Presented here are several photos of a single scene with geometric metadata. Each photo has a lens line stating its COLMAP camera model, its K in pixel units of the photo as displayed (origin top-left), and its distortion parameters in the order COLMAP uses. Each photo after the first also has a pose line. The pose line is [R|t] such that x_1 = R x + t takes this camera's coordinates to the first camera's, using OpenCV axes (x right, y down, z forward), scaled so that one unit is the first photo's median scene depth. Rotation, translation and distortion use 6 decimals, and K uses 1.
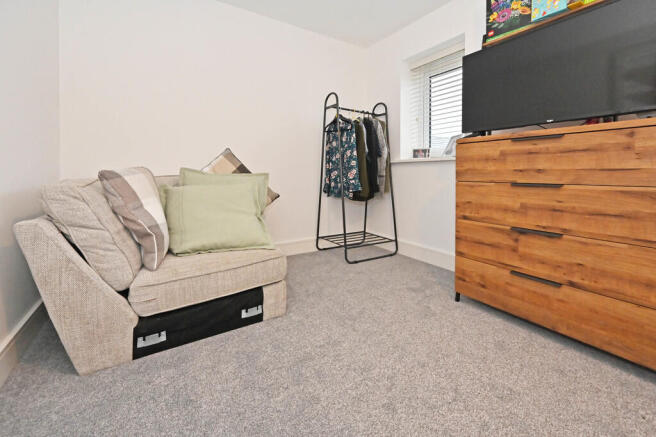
lens RADIAL K [[285.6, 0, 328.0], [0, 285.6, 218.5], [0, 0, 1]] dist [-0.001889, -0.000380]
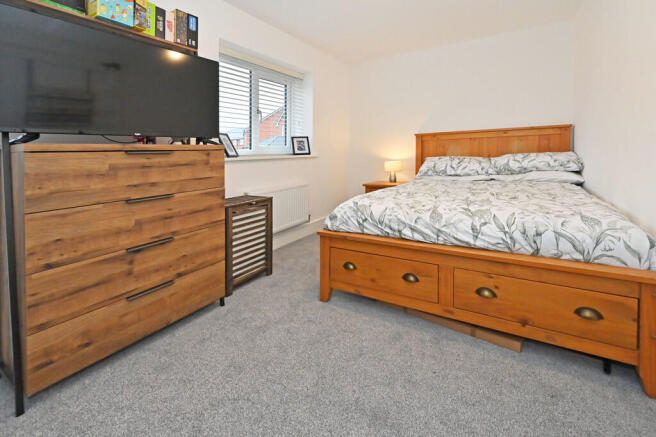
lens RADIAL K [[285.6, 0, 328.0], [0, 285.6, 218.5], [0, 0, 1]] dist [-0.001889, -0.000380]
pose [[-0.443690, -0.160545, 0.881683, -0.442150], [0.199955, 0.941287, 0.272022, -0.195086], [-0.873589, 0.296991, -0.385538, 0.844151]]
